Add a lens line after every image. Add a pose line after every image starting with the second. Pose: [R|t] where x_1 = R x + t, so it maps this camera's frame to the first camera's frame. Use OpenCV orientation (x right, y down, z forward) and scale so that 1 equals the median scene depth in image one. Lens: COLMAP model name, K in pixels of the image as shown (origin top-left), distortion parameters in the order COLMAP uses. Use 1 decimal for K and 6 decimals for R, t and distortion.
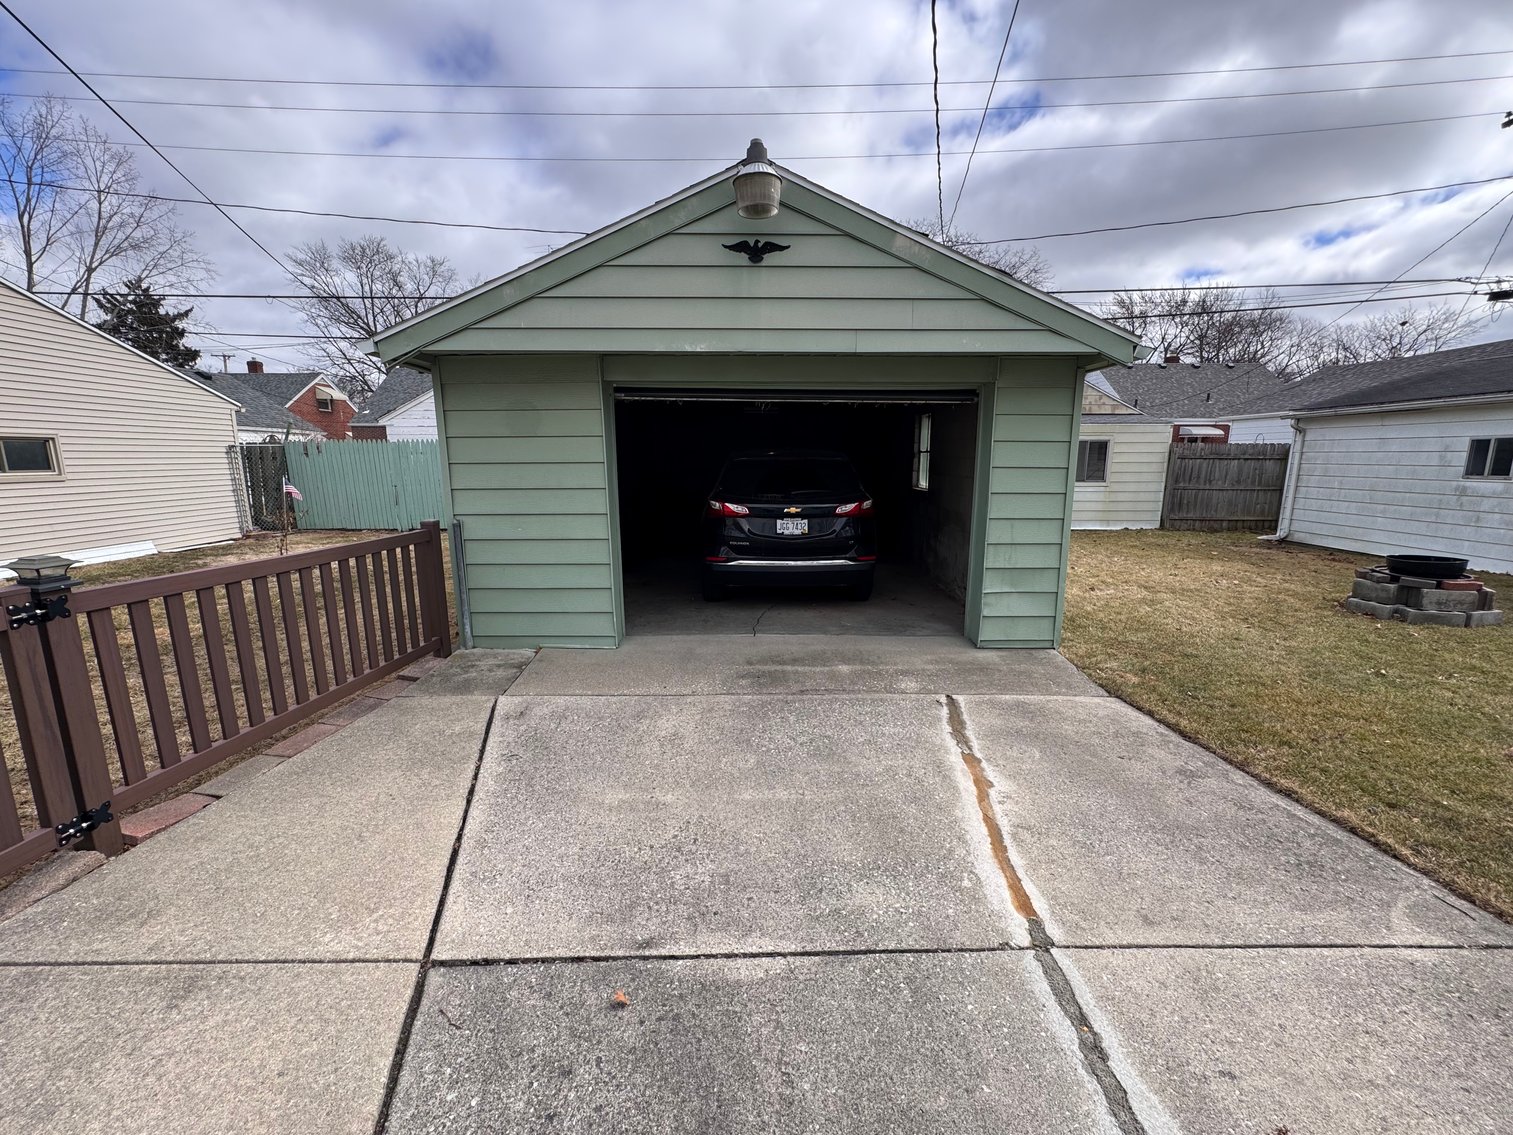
lens RADIAL K [[601.3, 0, 754.6], [0, 601.3, 569.8], [0, 0, 1]] dist [-0.001403, 0.000343]
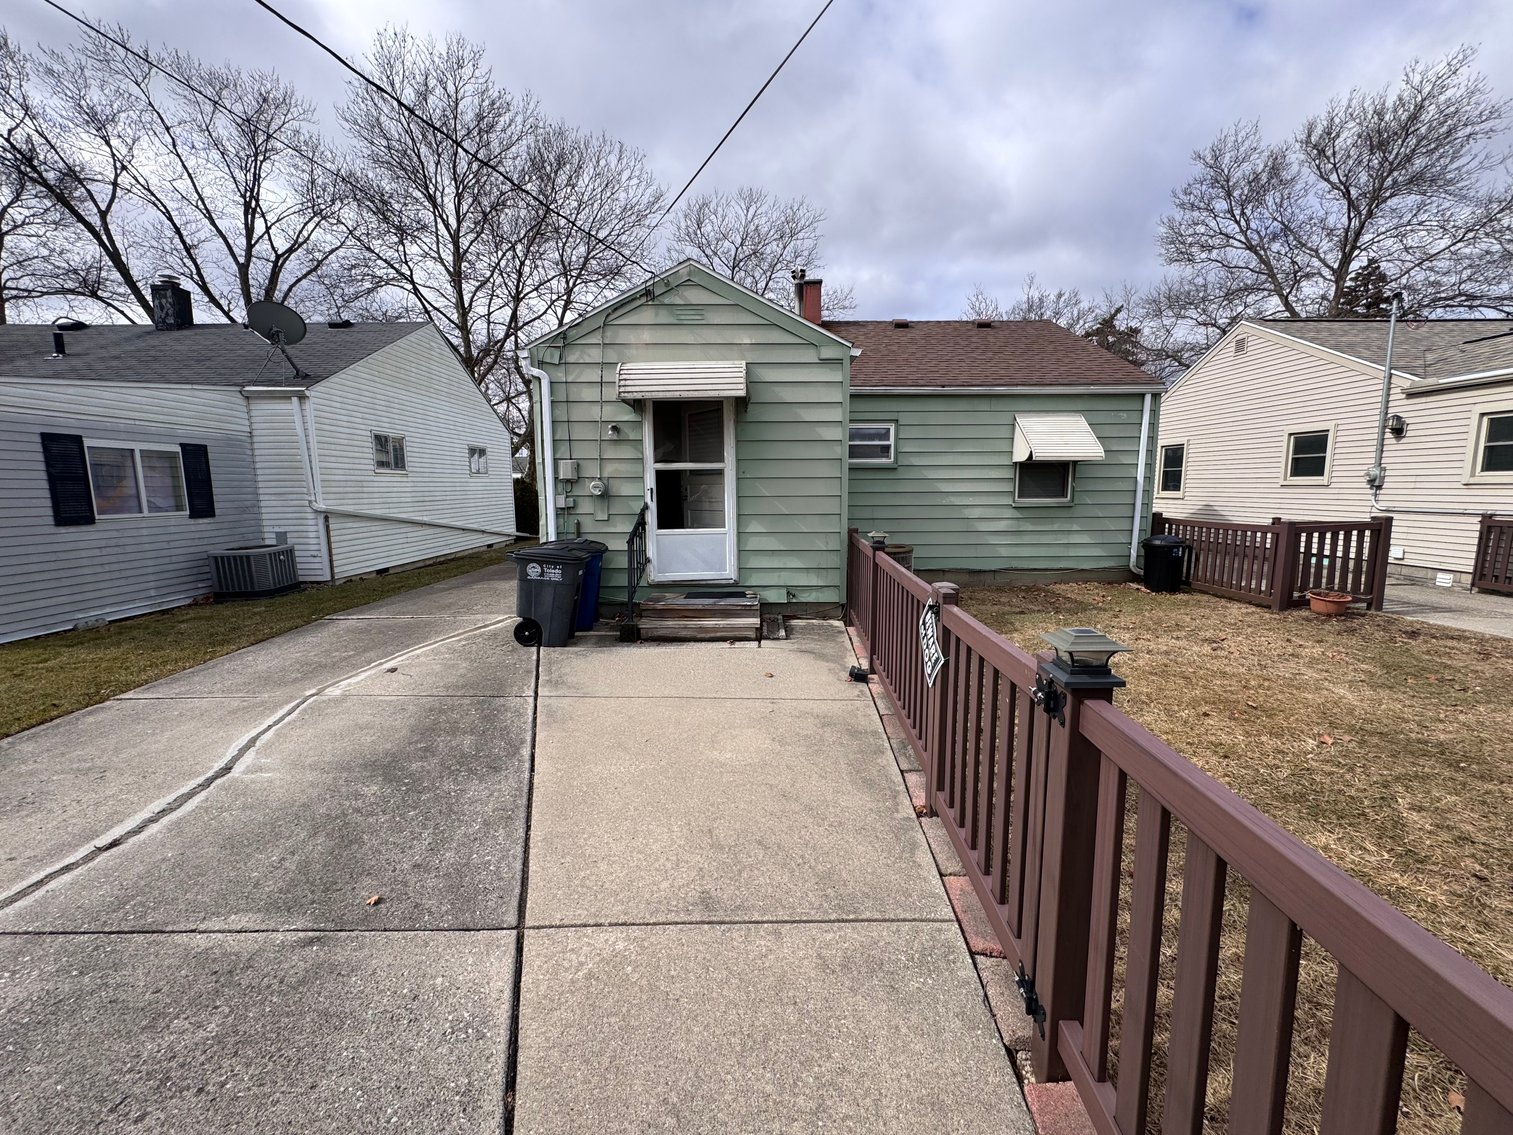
lens RADIAL K [[601.3, 0, 754.6], [0, 601.3, 567.1], [0, 0, 1]] dist [-0.001403, 0.000343]
pose [[-0.999860, 0.006850, -0.015262, -0.979390], [0.001738, 0.949911, 0.312517, -0.340977], [0.016639, 0.312446, -0.949790, 1.876253]]
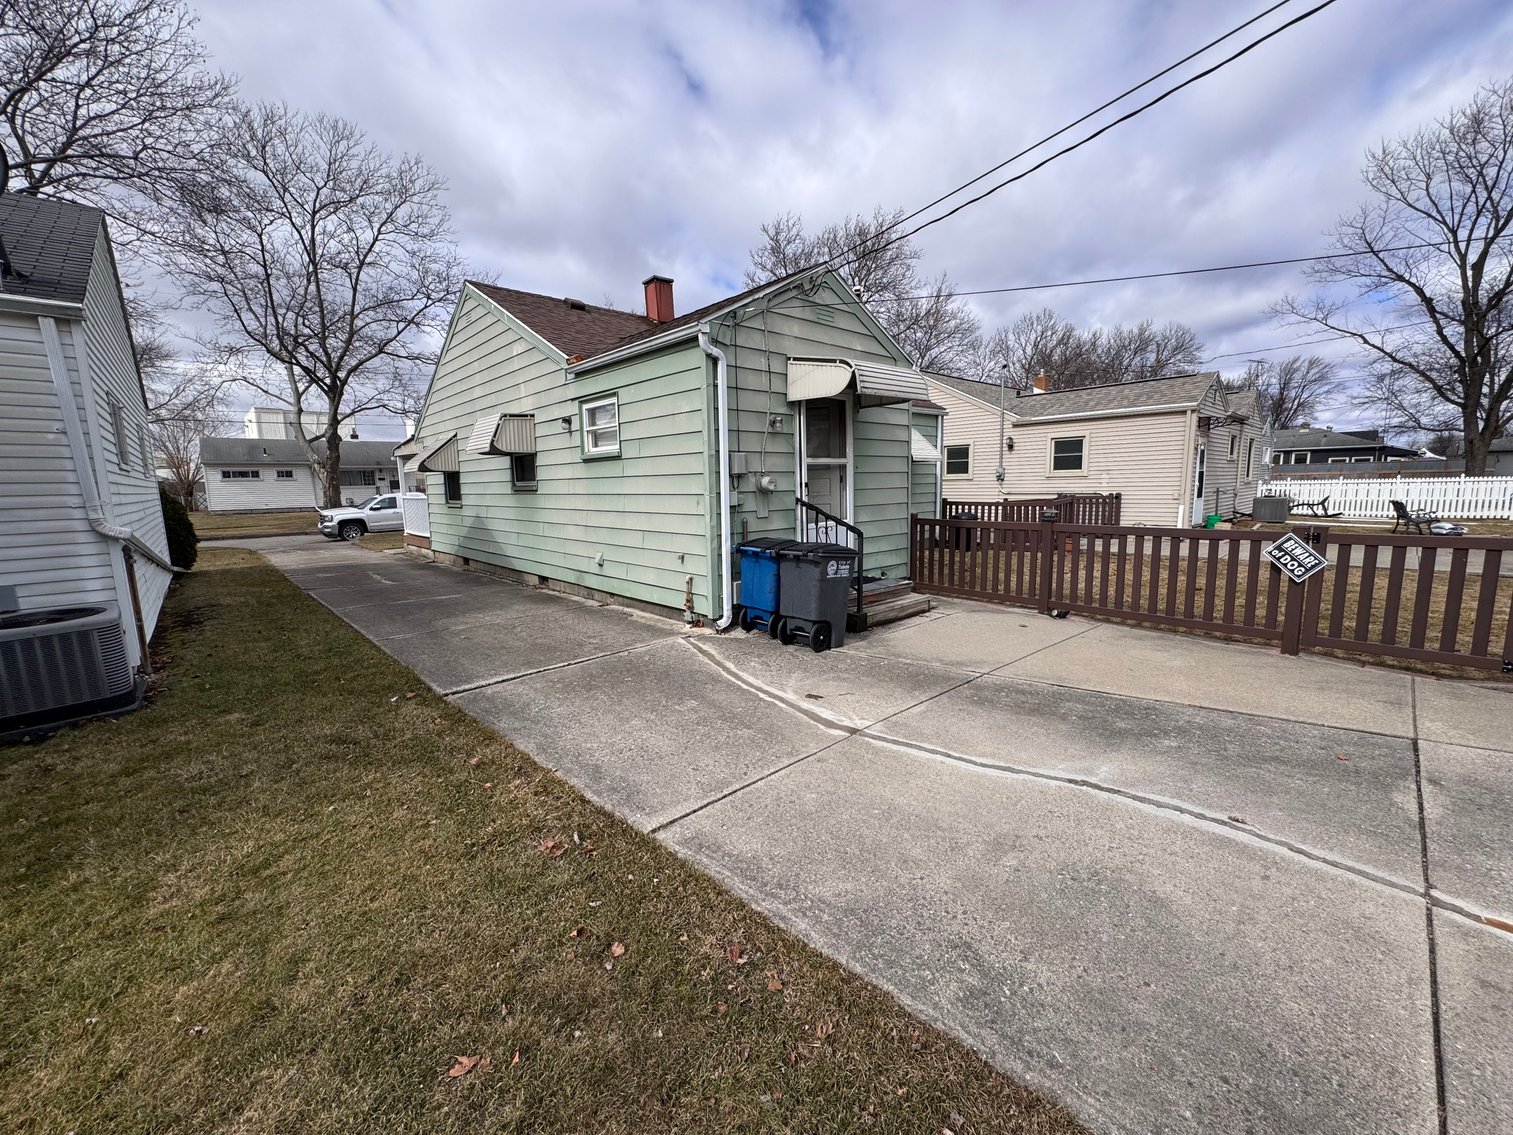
lens RADIAL K [[601.3, 0, 757.4], [0, 601.3, 567.8], [0, 0, 1]] dist [-0.001403, 0.000343]
pose [[-0.733366, 0.110612, -0.670775, 2.101341], [-0.102873, 0.957257, 0.270325, -0.132640], [0.672005, 0.267252, -0.690641, 0.782055]]
